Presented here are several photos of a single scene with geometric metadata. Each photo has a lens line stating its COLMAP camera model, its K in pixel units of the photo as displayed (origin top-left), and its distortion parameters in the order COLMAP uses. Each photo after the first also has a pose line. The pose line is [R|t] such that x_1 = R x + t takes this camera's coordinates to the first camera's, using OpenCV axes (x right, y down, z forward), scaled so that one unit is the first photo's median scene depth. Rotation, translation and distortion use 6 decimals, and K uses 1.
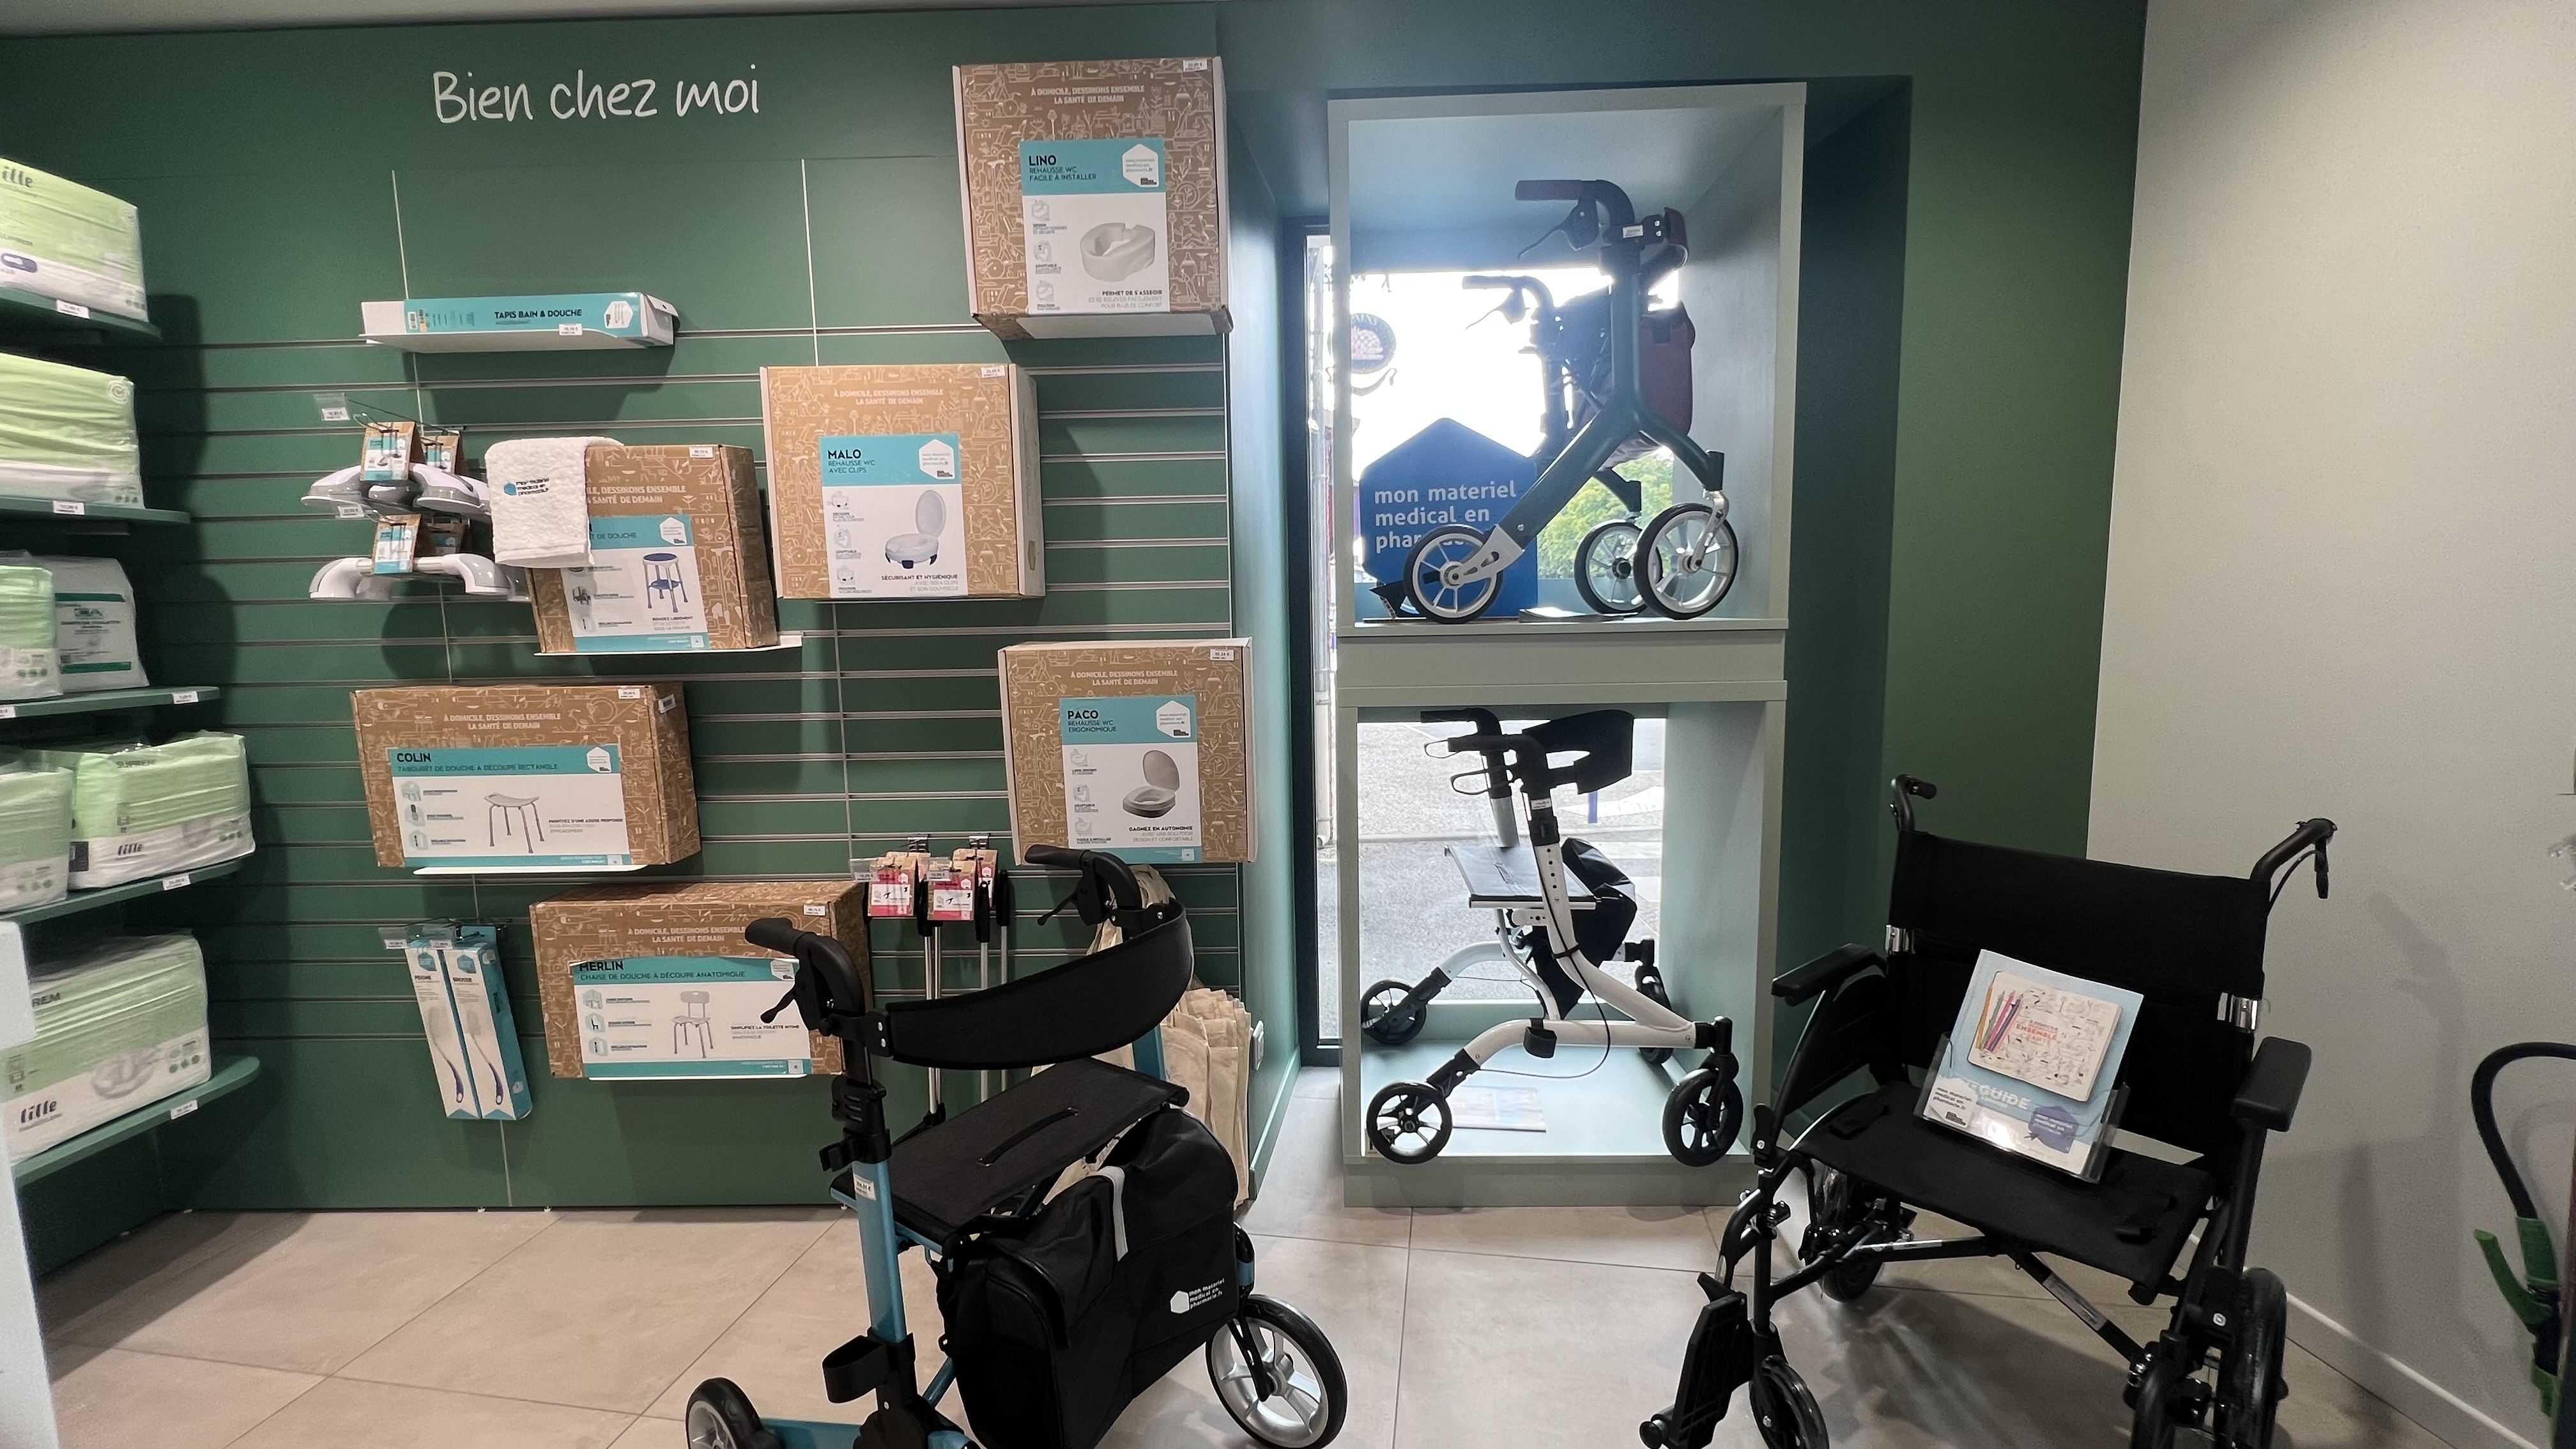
lens RADIAL K [[1040.0, 0, 1288.0], [0, 1040.0, 724.5], [0, 0, 1]] dist [0.000830, -0.000233]
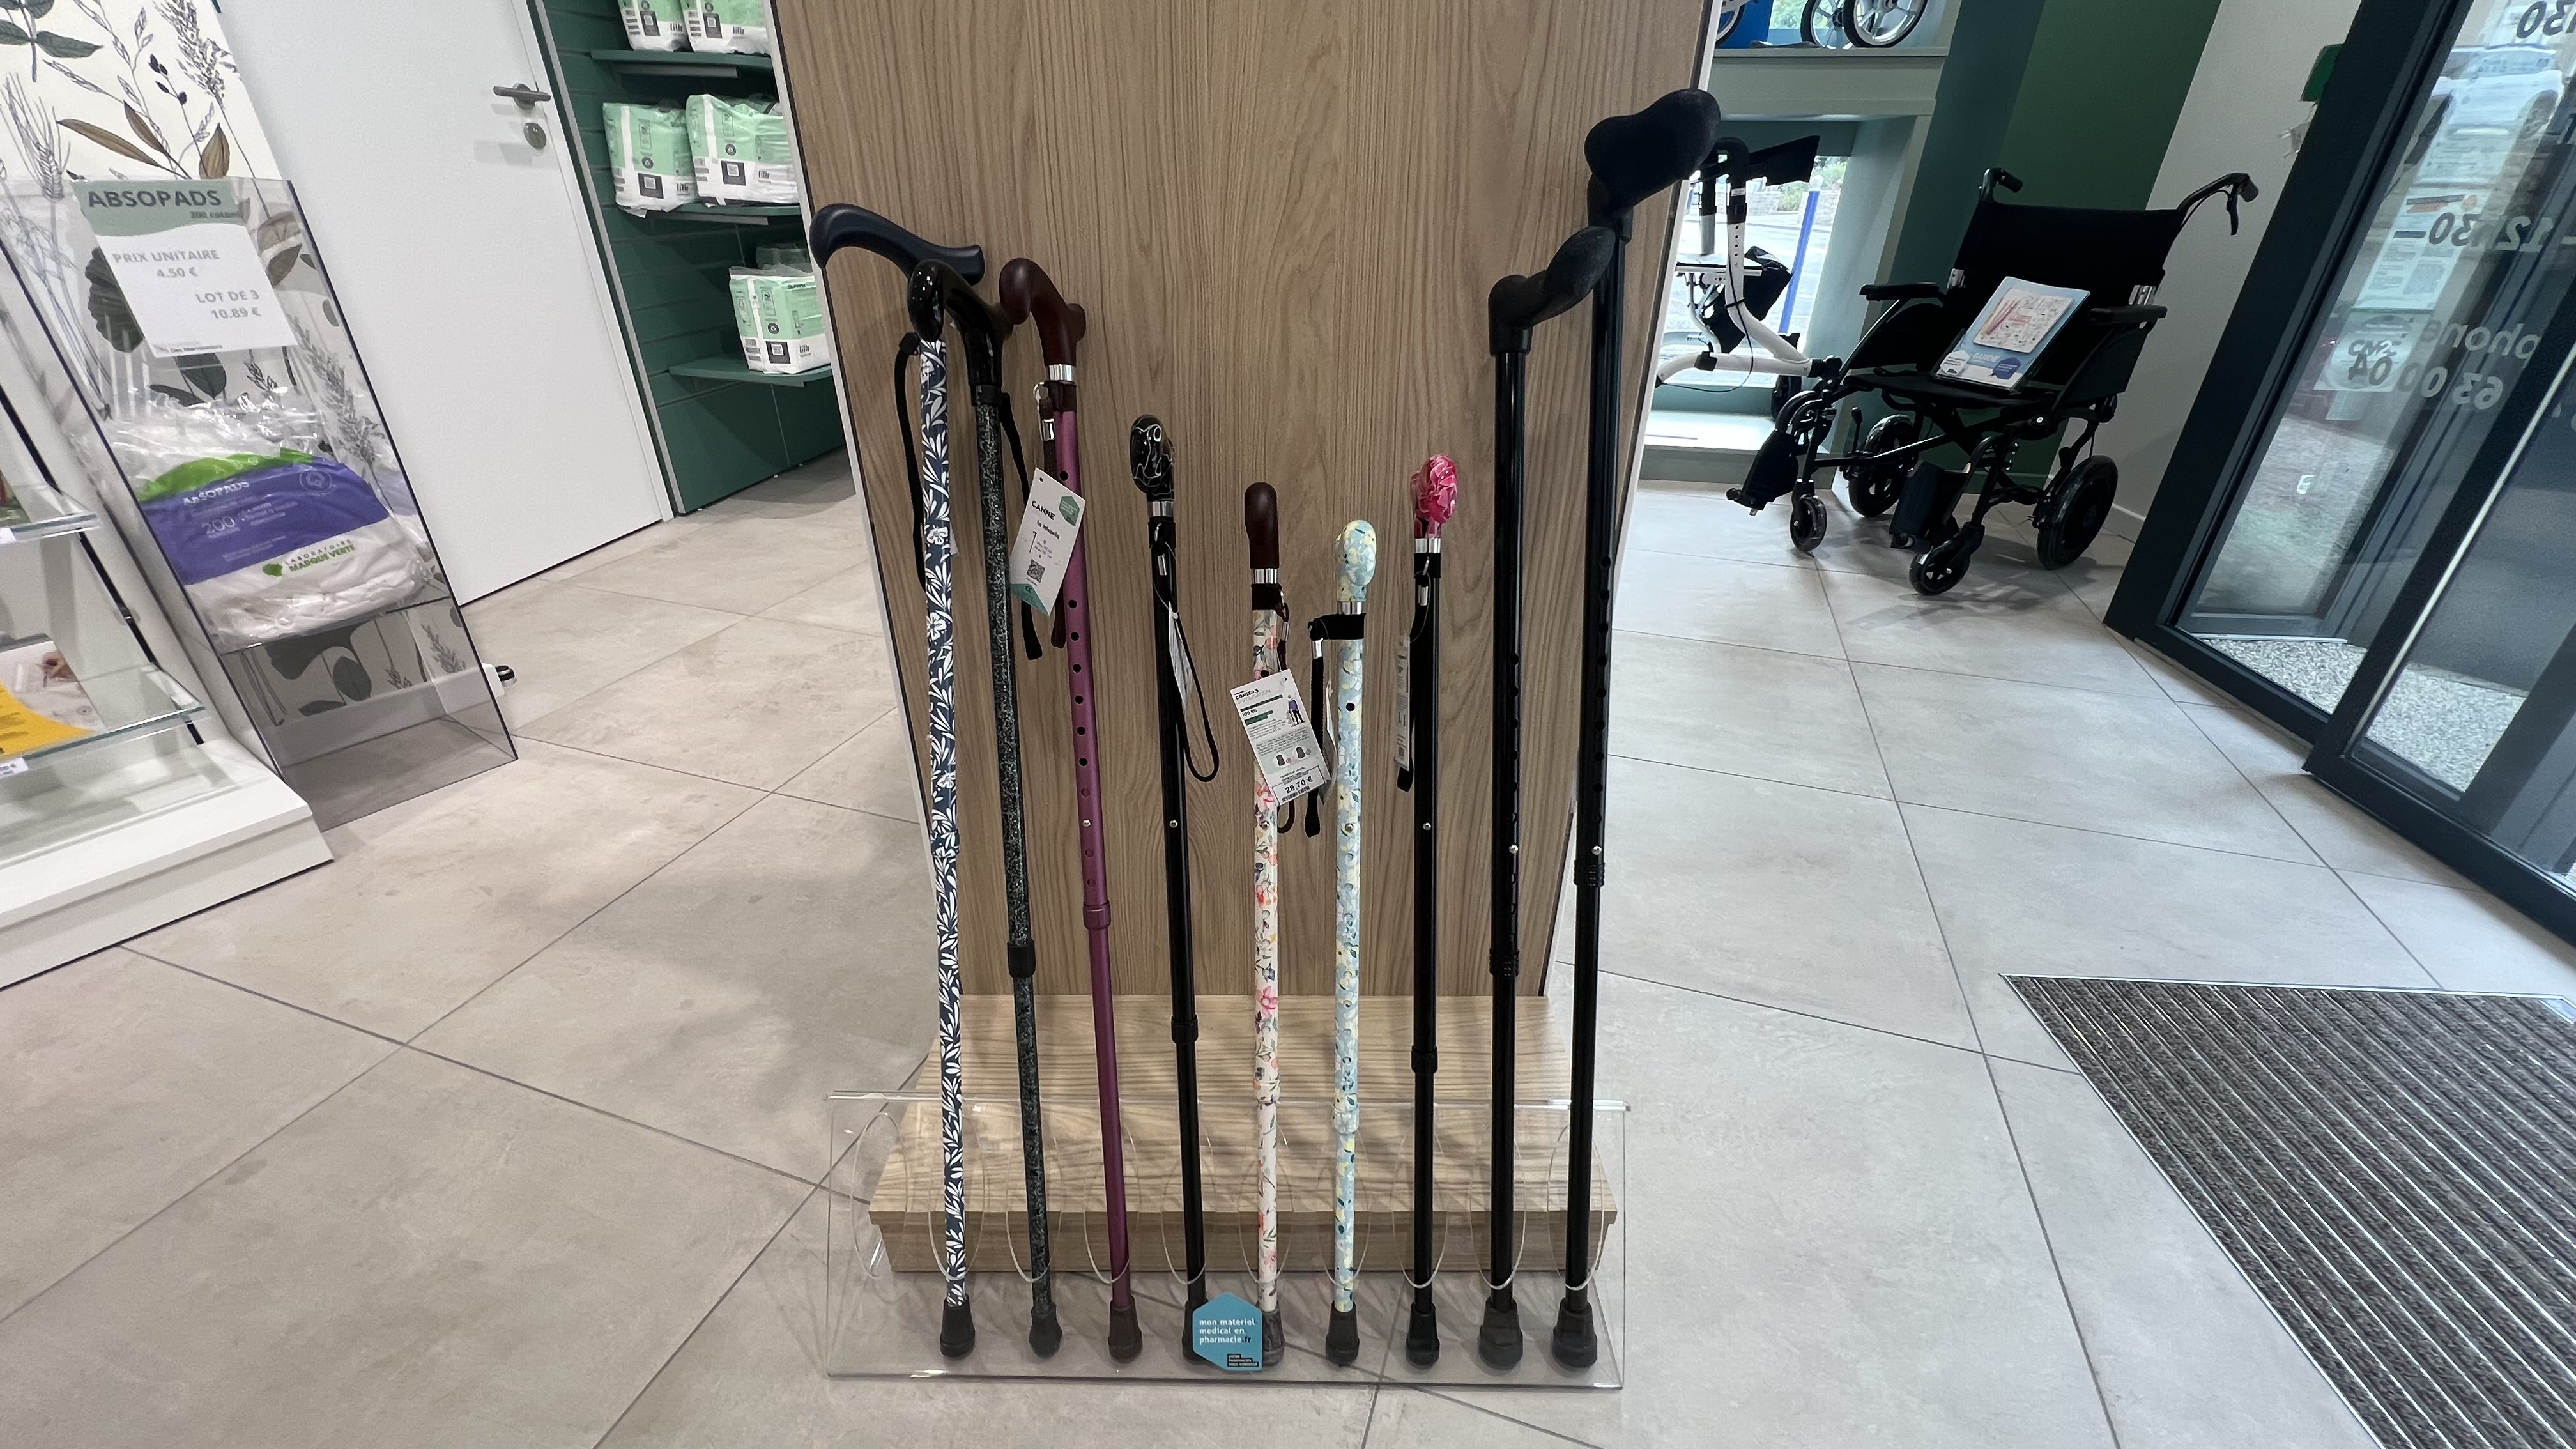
lens RADIAL K [[1040.0, 0, 1288.0], [0, 1040.0, 724.5], [0, 0, 1]] dist [0.000830, -0.000233]
pose [[0.987344, 0.099195, -0.123739, -0.145261], [-0.045512, 0.924648, 0.378093, 0.270903], [0.151920, -0.367676, 0.917461, -0.813226]]
